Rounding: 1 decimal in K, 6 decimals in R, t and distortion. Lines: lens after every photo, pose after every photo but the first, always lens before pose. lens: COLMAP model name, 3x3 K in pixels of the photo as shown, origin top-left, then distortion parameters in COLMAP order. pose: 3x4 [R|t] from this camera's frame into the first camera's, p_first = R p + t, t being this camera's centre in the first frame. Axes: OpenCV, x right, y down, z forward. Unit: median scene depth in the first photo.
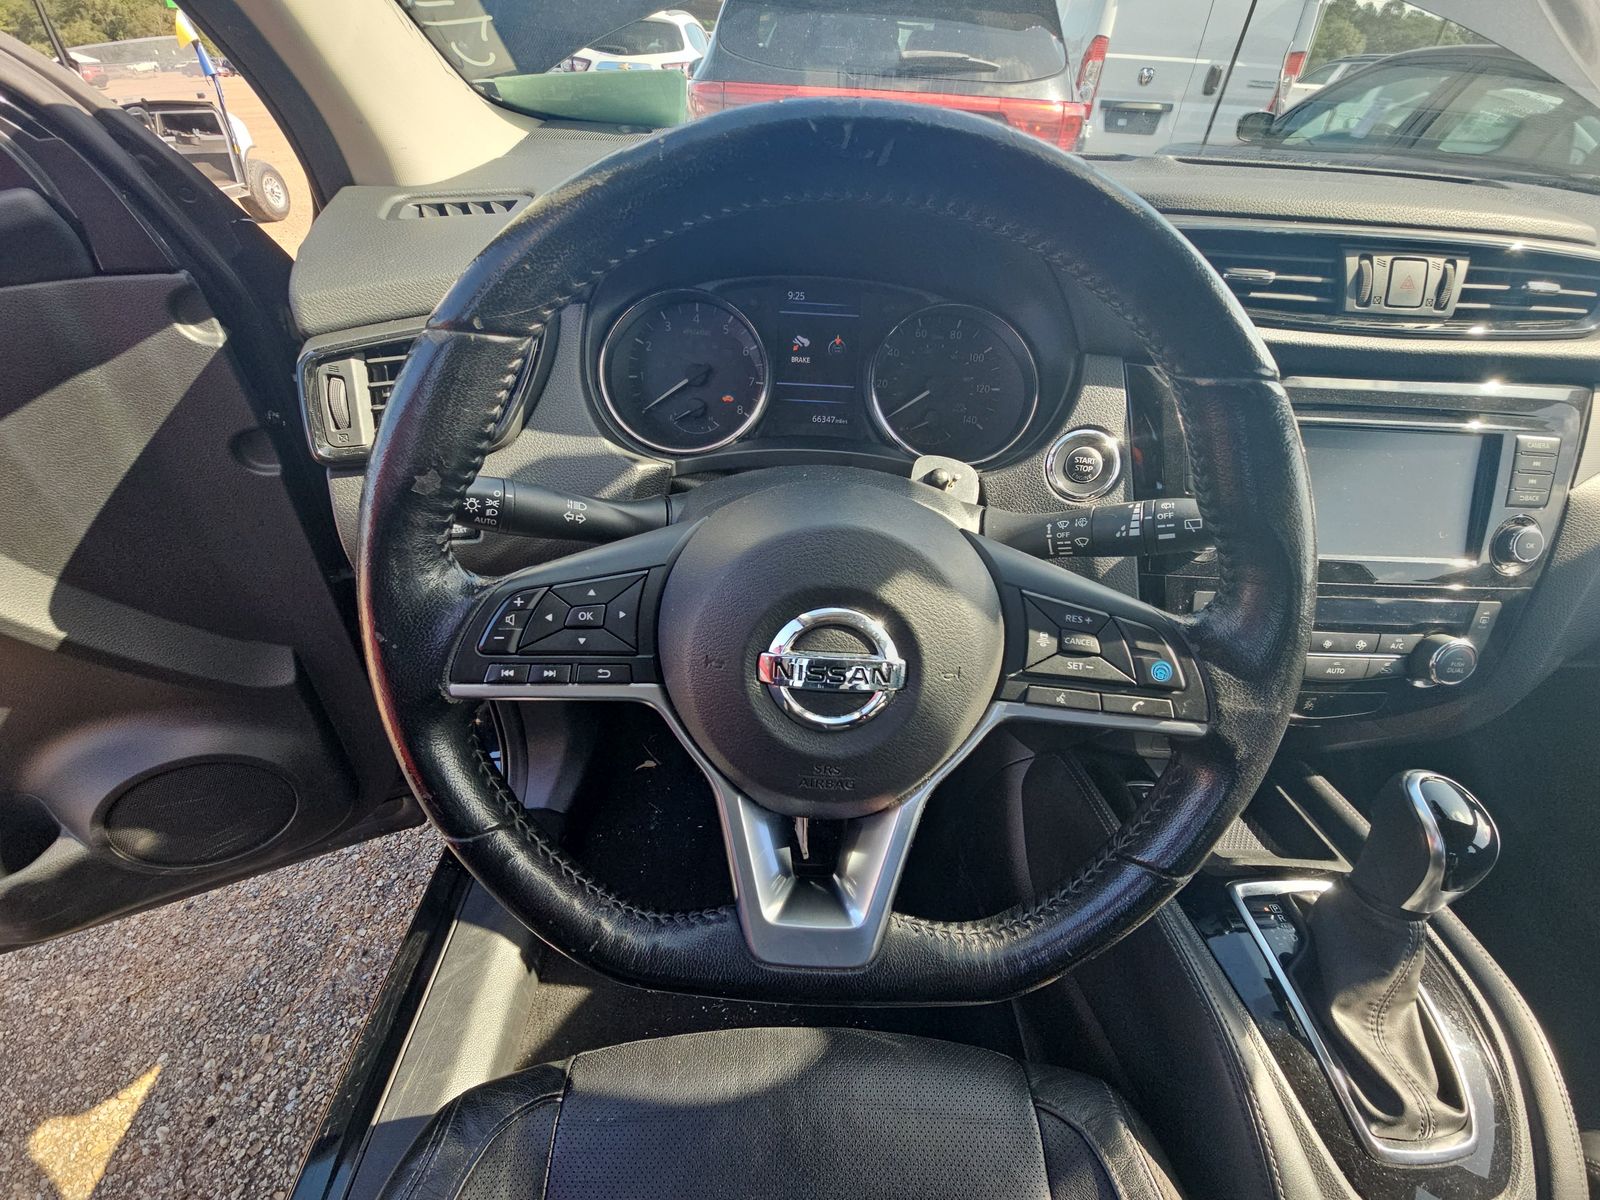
lens RADIAL K [[657.9, 0, 799.6], [0, 657.9, 593.2], [0, 0, 1]] dist [0.008743, -0.007139]
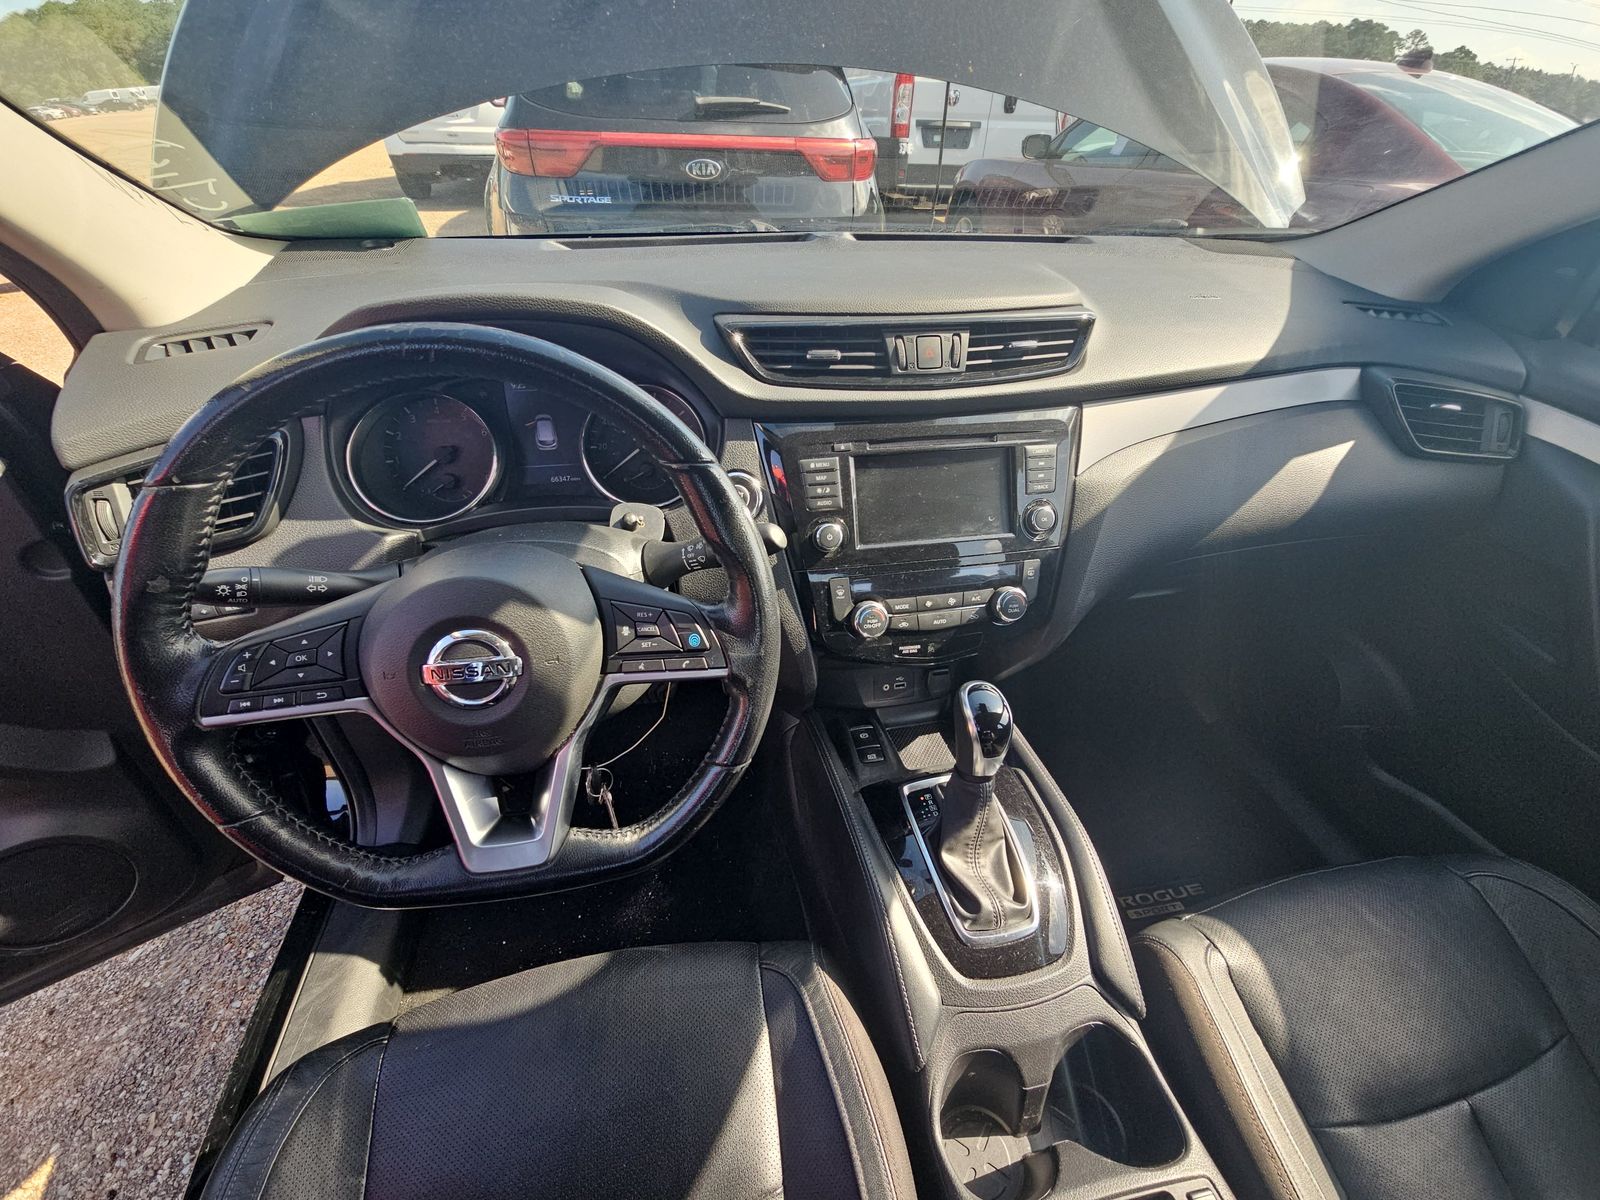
lens RADIAL K [[657.9, 0, 807.4], [0, 657.9, 605.4], [0, 0, 1]] dist [0.008743, -0.007139]
pose [[0.980284, -0.133782, 0.145413, 0.355222], [0.134074, 0.990940, 0.007837, 0.034675], [-0.145144, 0.011813, 0.989340, -0.377240]]
